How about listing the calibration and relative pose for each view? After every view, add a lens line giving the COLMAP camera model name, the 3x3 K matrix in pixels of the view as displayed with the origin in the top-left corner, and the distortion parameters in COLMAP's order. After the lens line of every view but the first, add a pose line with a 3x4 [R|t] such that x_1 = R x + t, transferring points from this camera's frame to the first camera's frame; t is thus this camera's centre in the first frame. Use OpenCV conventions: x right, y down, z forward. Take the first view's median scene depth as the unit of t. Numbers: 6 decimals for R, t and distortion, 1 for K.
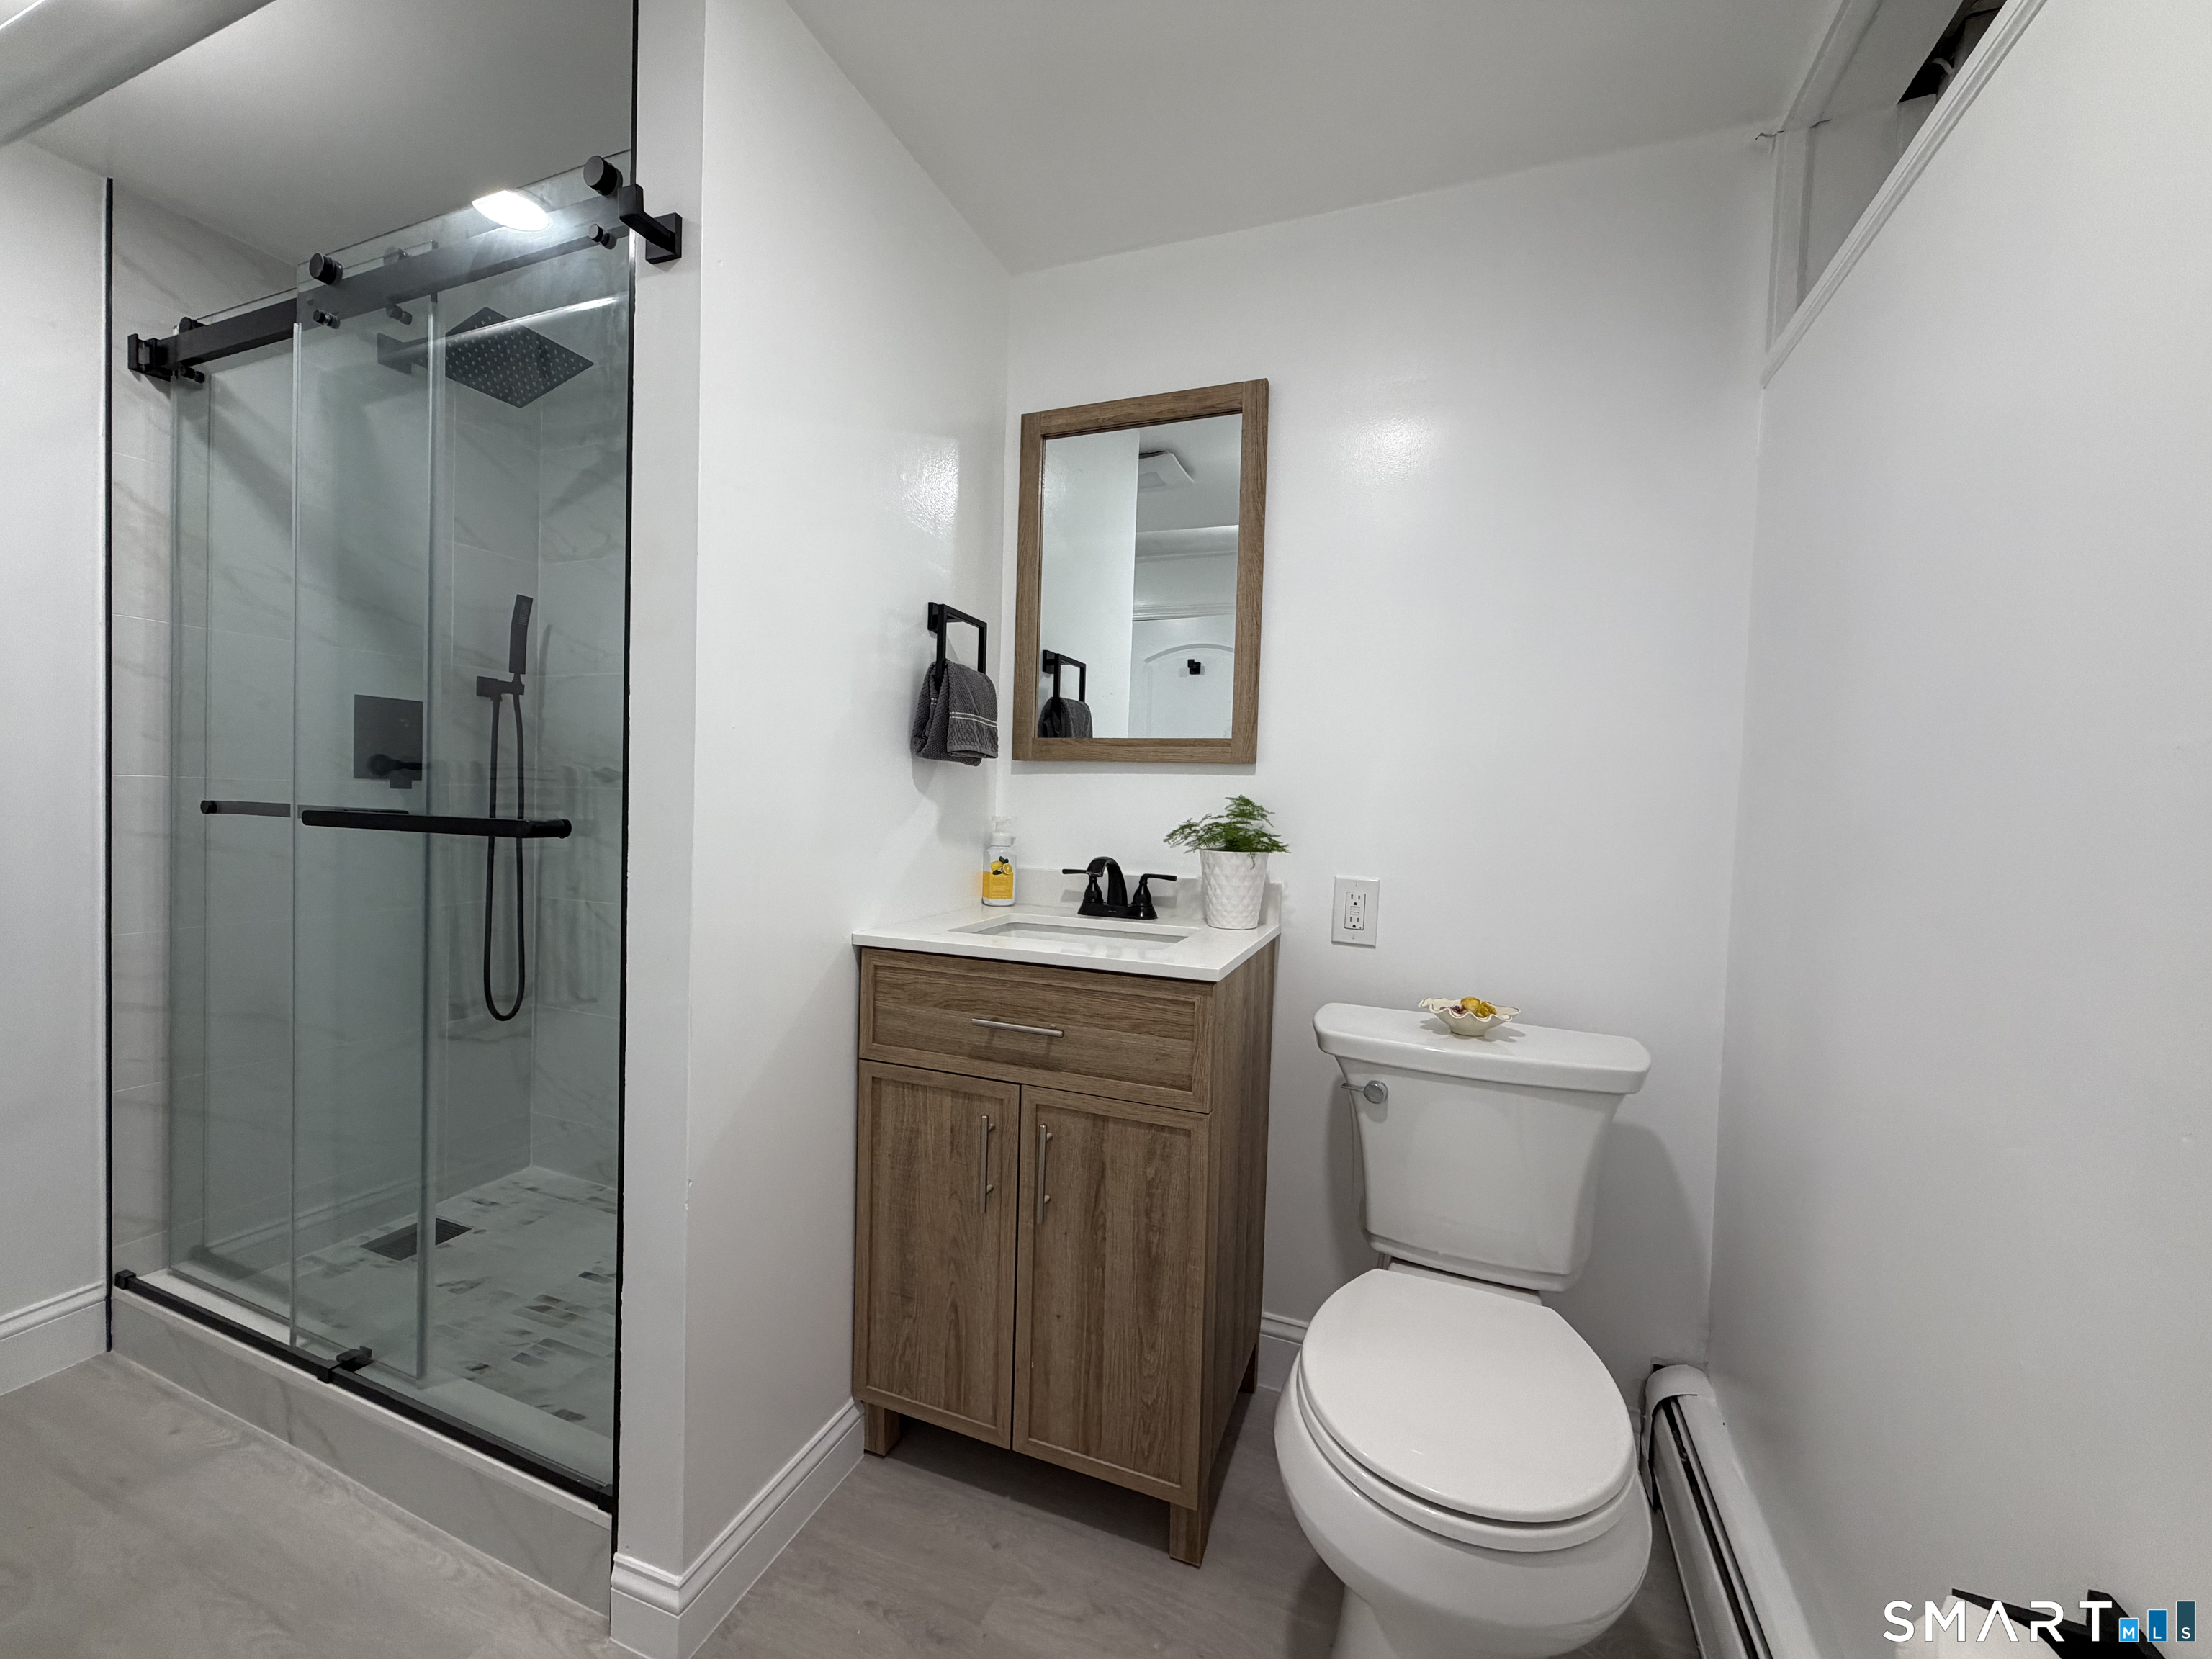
lens RADIAL K [[886.8, 0, 1116.8], [0, 886.8, 822.7], [0, 0, 1]] dist [0.000983, -0.000282]
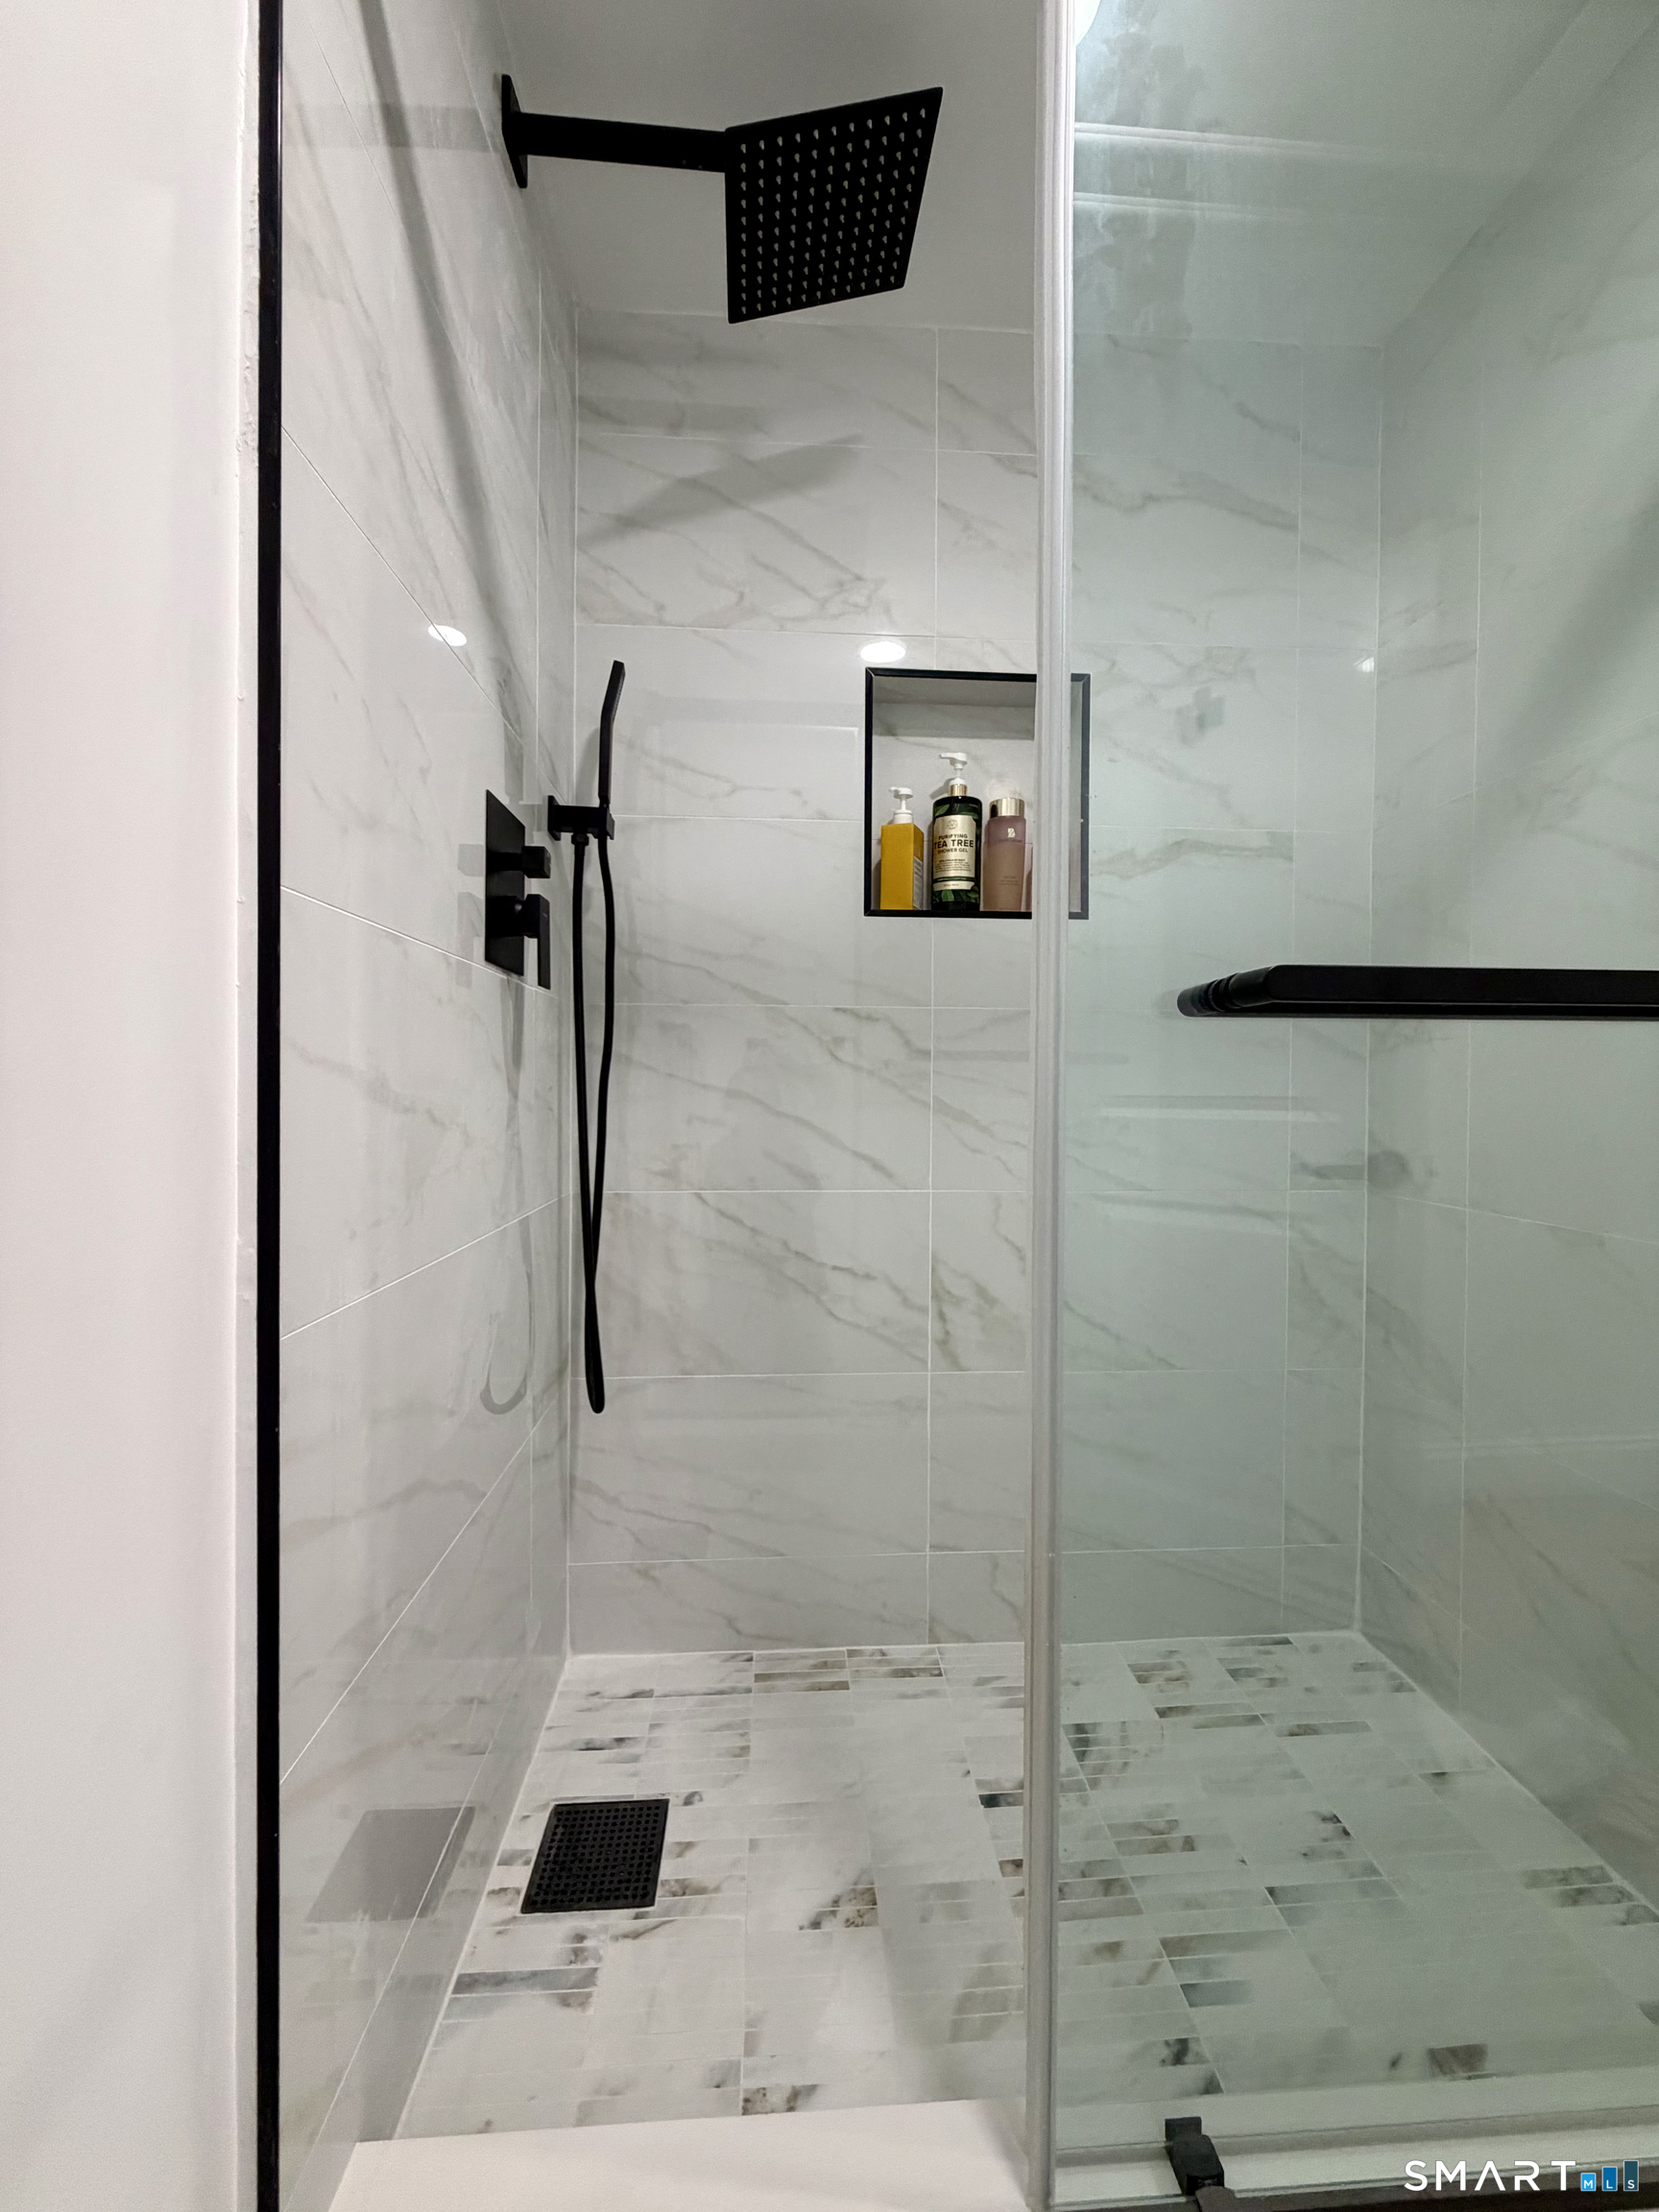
lens RADIAL K [[886.8, 0, 813.9], [0, 886.8, 1082.7], [0, 0, 1]] dist [0.000983, -0.000282]
pose [[0.909650, -0.033987, 0.413984, -1.044593], [0.034632, 0.999382, 0.005948, 0.017783], [-0.413930, 0.008927, 0.910265, 0.556519]]
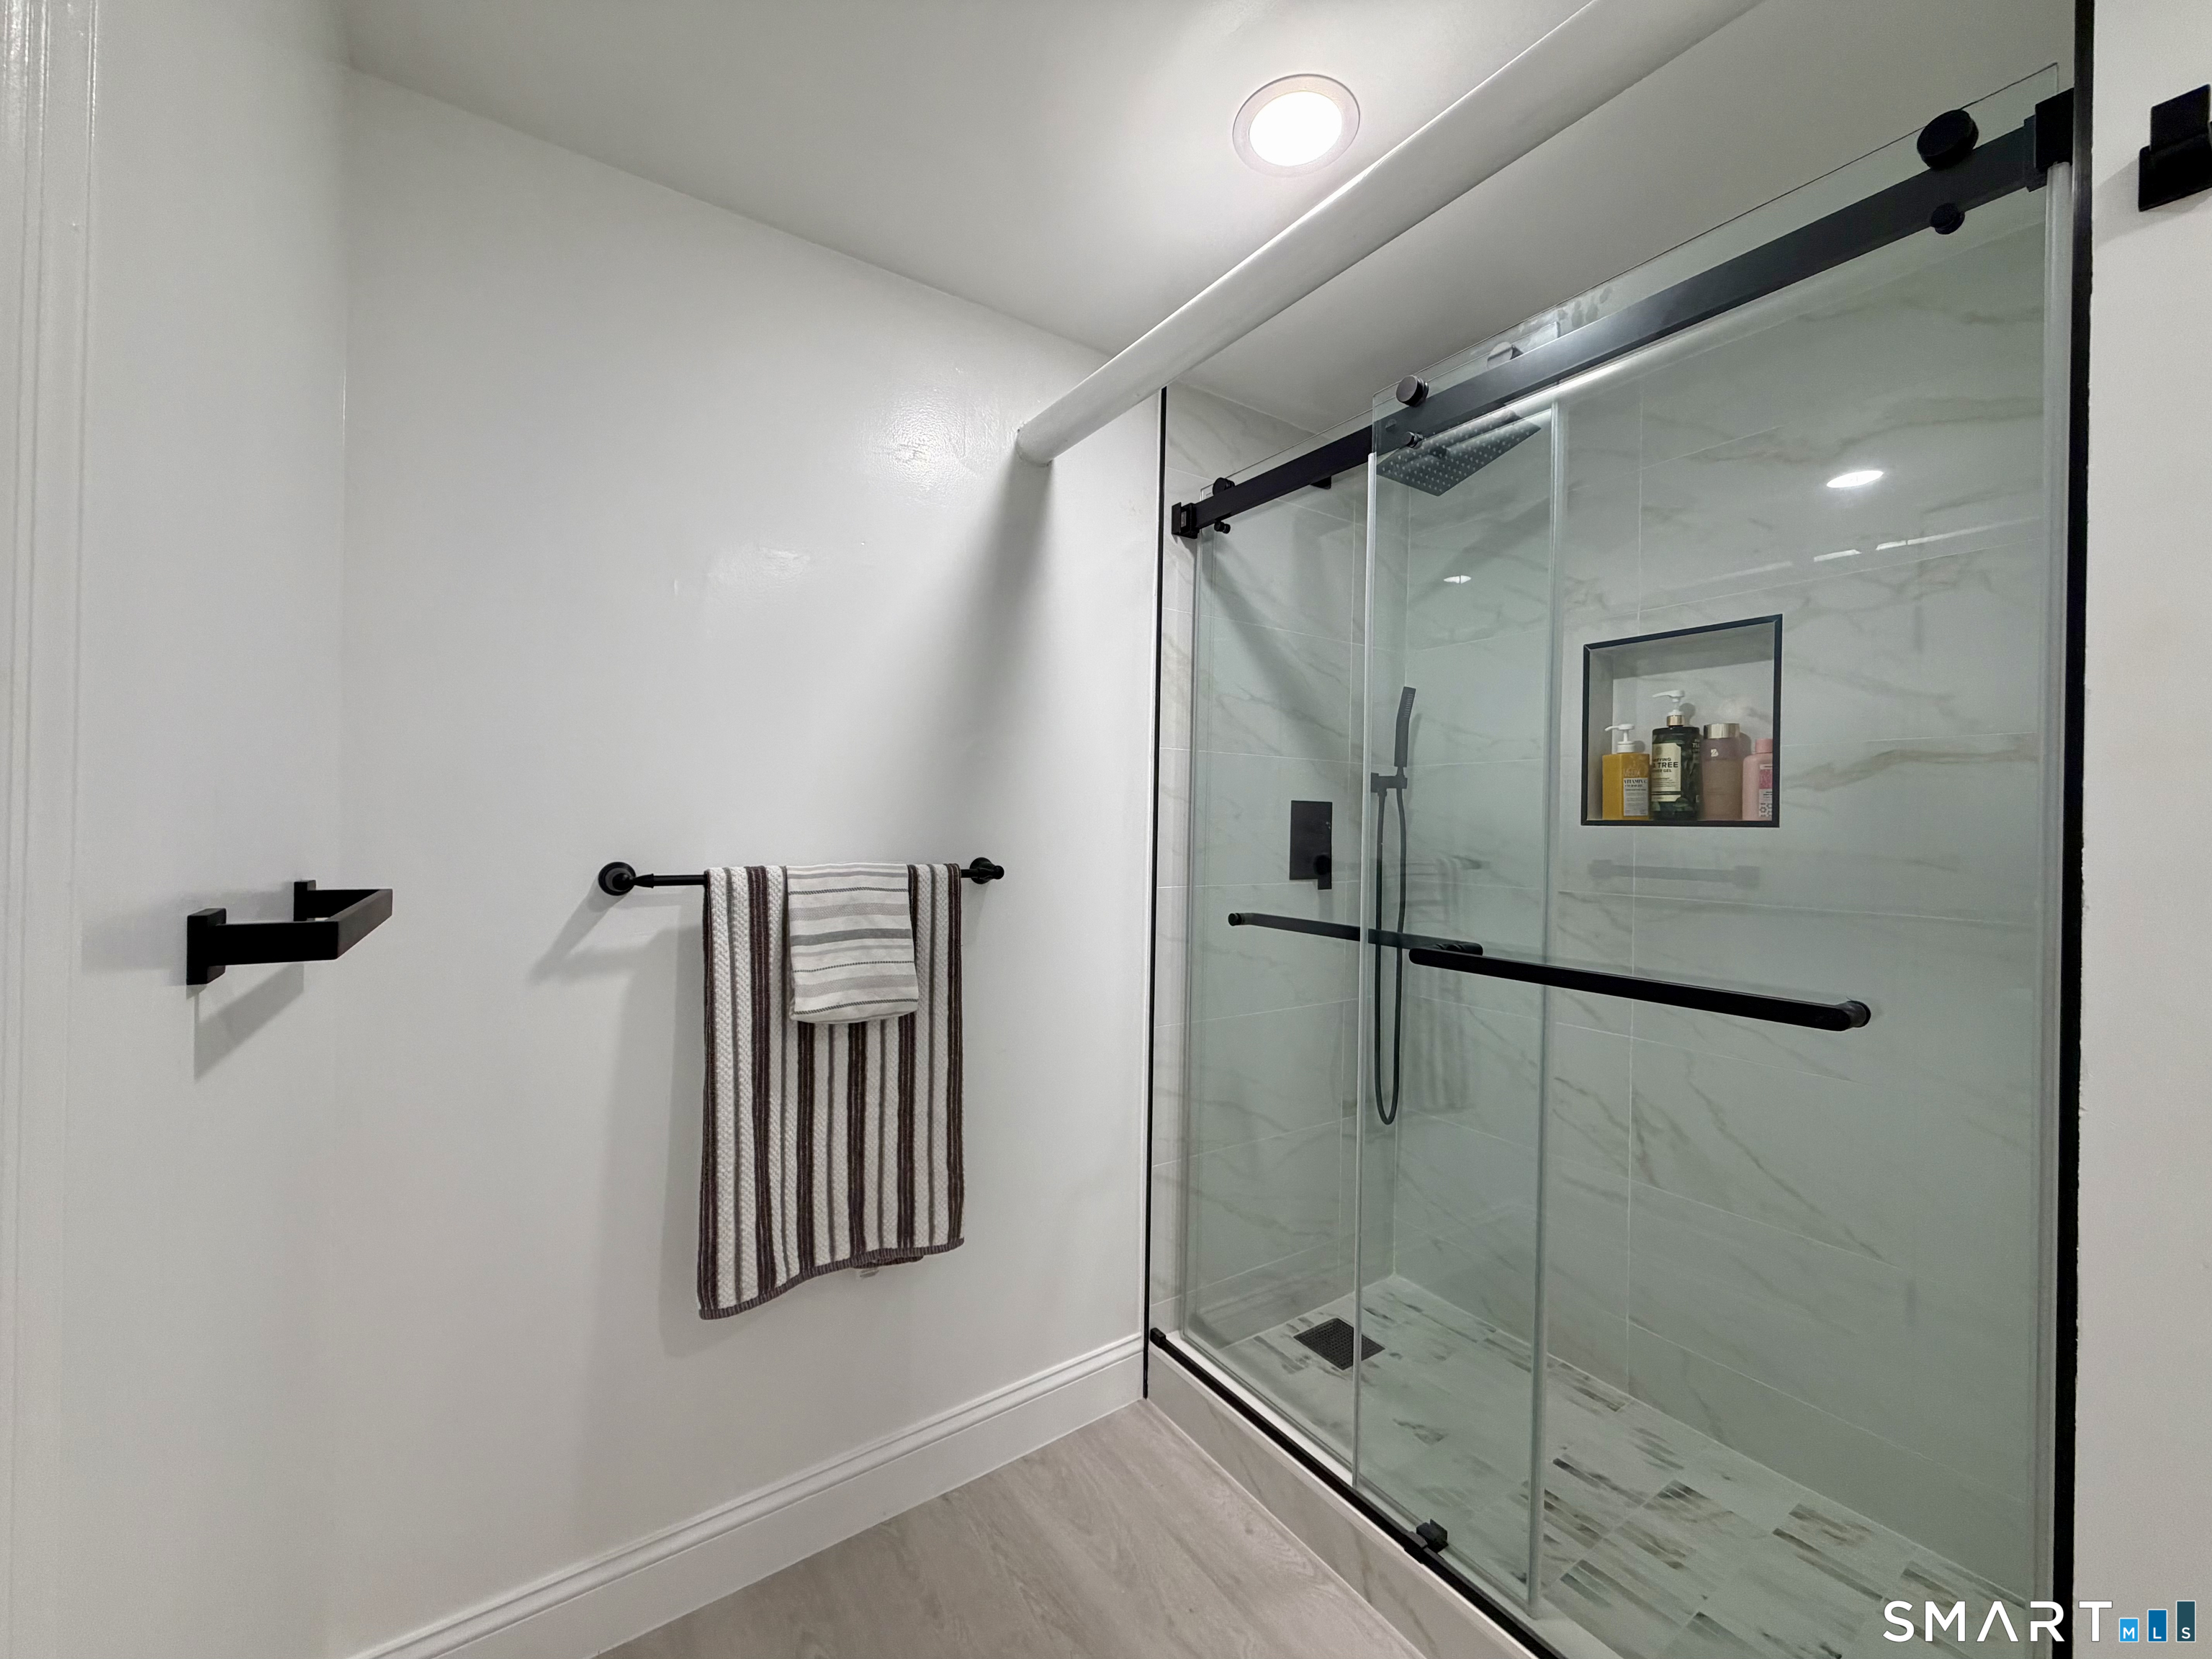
lens RADIAL K [[886.8, 0, 1108.8], [0, 886.8, 824.9], [0, 0, 1]] dist [0.000983, -0.000282]
pose [[0.827684, -0.020086, -0.560835, -0.520108], [-0.001939, 0.999251, -0.038648, -0.086862], [0.561192, 0.033075, 0.827025, 0.018343]]
